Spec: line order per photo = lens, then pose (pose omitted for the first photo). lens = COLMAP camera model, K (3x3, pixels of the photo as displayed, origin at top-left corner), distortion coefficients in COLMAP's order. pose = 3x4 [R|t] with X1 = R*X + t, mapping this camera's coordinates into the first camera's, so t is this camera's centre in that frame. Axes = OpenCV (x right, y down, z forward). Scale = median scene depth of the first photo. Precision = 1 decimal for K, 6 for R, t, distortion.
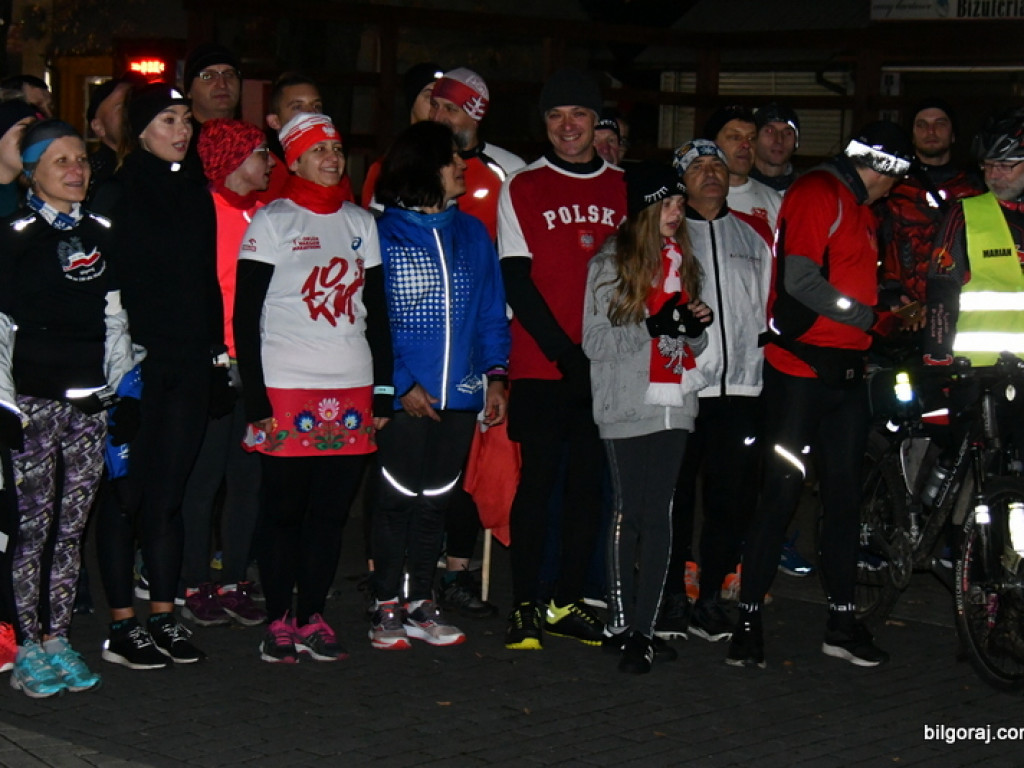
lens RADIAL K [[2417.4, 0, 503.6], [0, 2417.4, 384.7], [0, 0, 1]] dist [-0.014602, 0.000000]
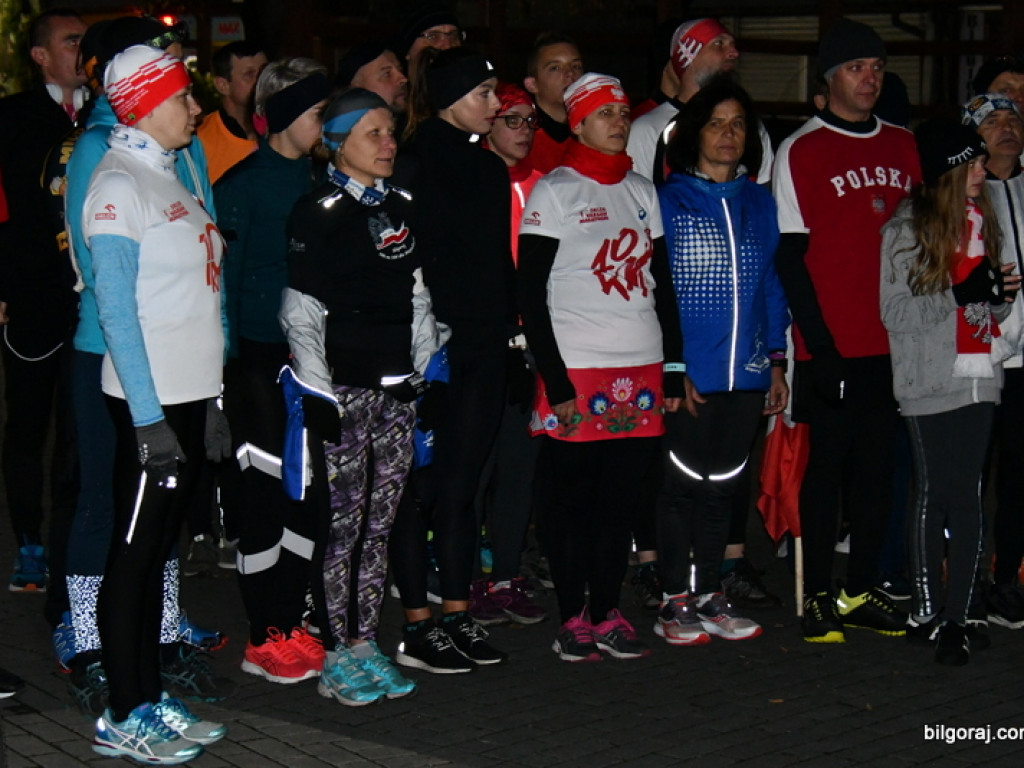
lens RADIAL K [[2622.8, 0, 511.9], [0, 2622.8, 393.7], [0, 0, 1]] dist [-0.006848, 0.000000]
pose [[0.999702, -0.024380, 0.001545, -0.118975], [0.024358, 0.999622, 0.012712, -0.002987], [-0.001855, -0.012670, 0.999918, -0.017232]]
